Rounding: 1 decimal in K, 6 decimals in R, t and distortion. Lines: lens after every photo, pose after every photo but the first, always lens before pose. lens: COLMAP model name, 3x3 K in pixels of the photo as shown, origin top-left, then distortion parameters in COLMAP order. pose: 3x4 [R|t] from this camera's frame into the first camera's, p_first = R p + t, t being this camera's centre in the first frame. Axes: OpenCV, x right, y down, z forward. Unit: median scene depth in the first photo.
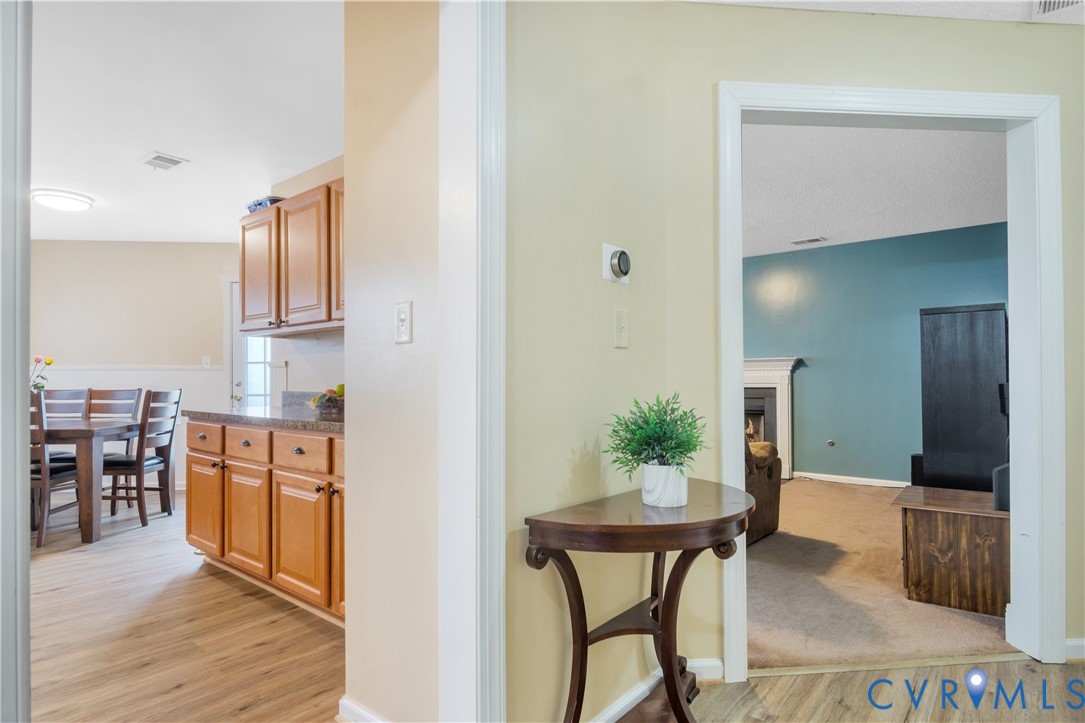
lens RADIAL K [[596.1, 0, 539.3], [0, 596.1, 368.2], [0, 0, 1]] dist [0.002328, 0.000310]
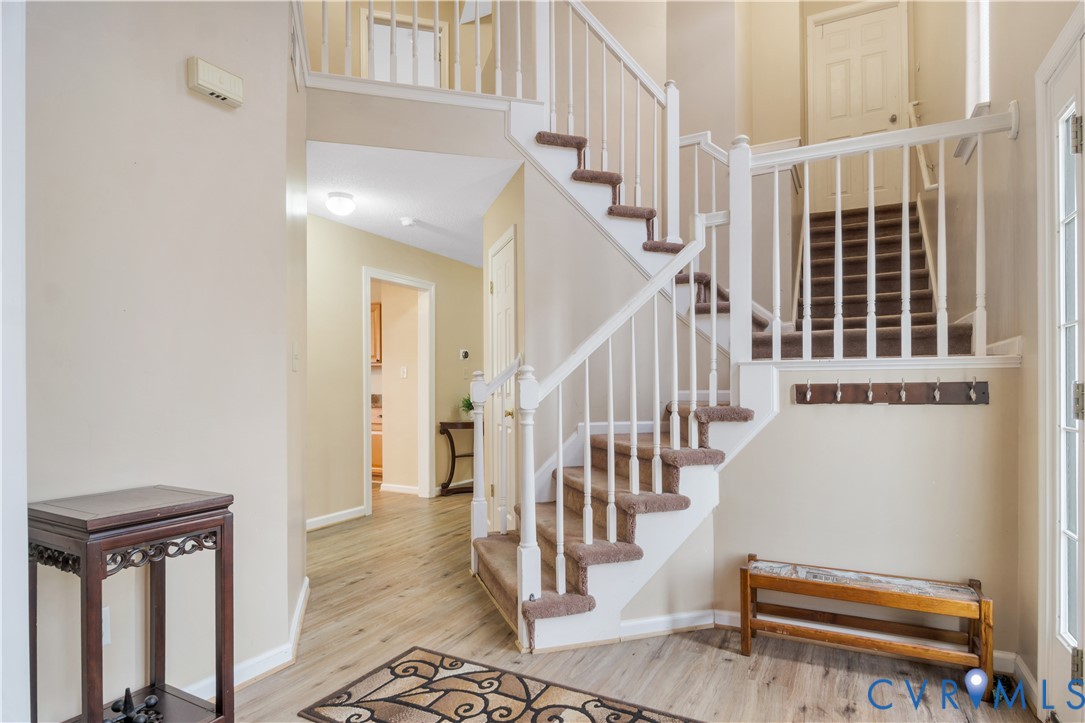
lens RADIAL K [[596.1, 0, 536.6], [0, 596.1, 366.1], [0, 0, 1]] dist [0.002328, 0.000310]
pose [[0.982015, 0.005434, 0.188724, -0.129181], [-0.003275, 0.999926, -0.011752, -0.077579], [-0.188774, 0.010922, 0.981960, -2.830951]]
